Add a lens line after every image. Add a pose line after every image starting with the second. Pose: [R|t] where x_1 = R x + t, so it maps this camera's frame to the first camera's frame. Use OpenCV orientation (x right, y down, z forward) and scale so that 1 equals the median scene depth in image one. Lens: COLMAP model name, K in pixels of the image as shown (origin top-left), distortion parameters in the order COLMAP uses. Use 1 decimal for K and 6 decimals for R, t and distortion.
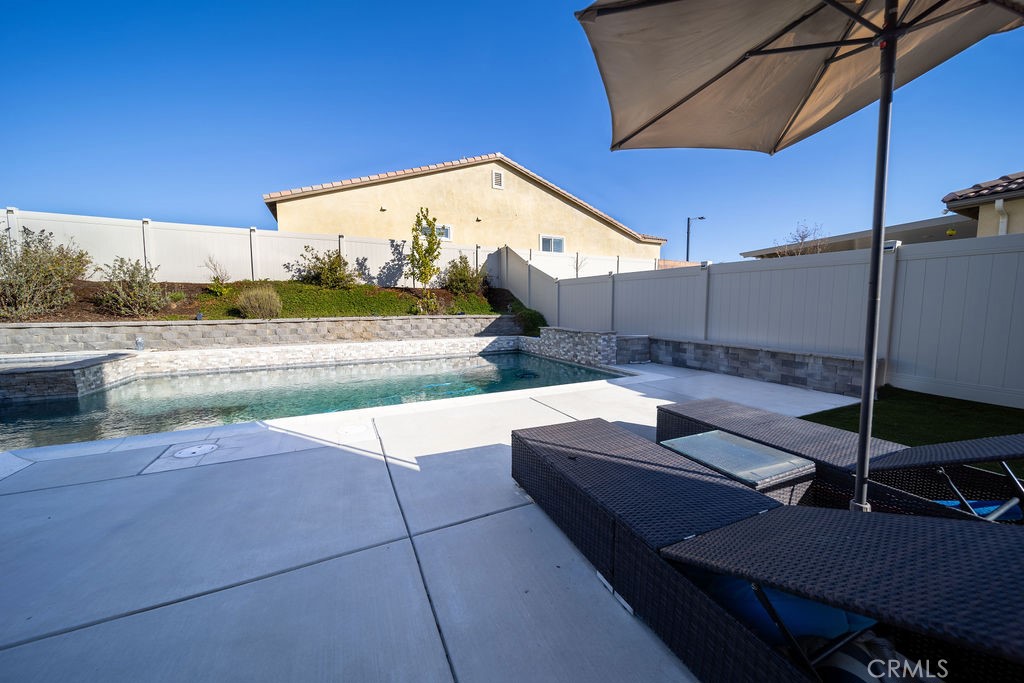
lens RADIAL K [[359.2, 0, 512.2], [0, 359.2, 337.8], [0, 0, 1]] dist [-0.001298, -0.000489]
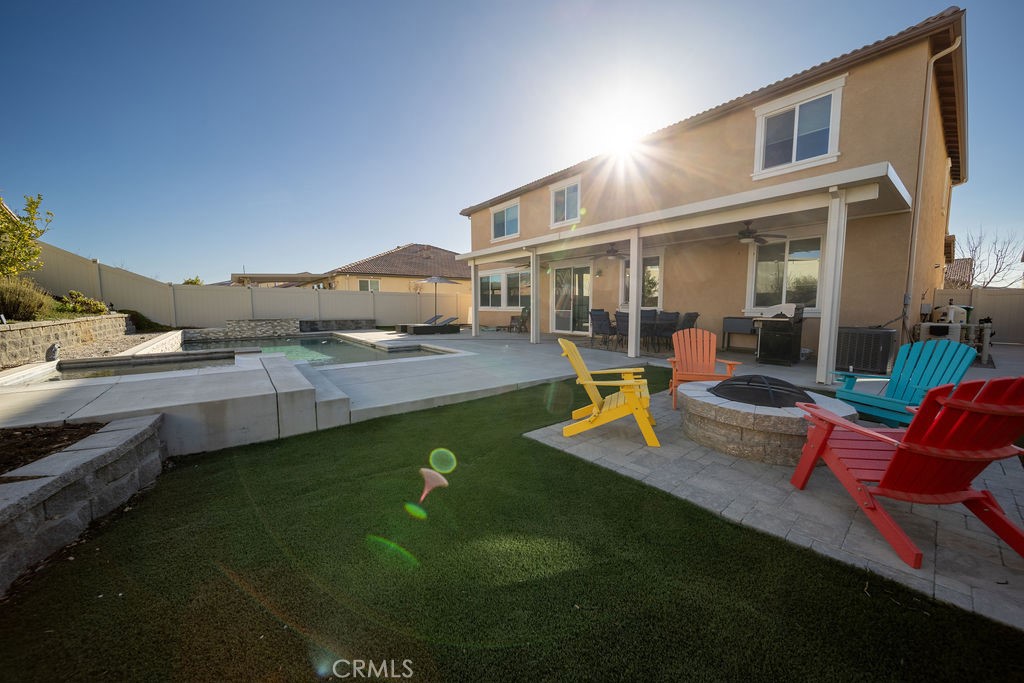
lens RADIAL K [[359.2, 0, 511.0], [0, 359.2, 338.3], [0, 0, 1]] dist [-0.001298, -0.000489]
pose [[-0.203901, -0.084029, 0.975379, -1.611796], [0.089066, 0.990586, 0.103958, -0.004466], [-0.974932, 0.108070, -0.194497, 0.153526]]
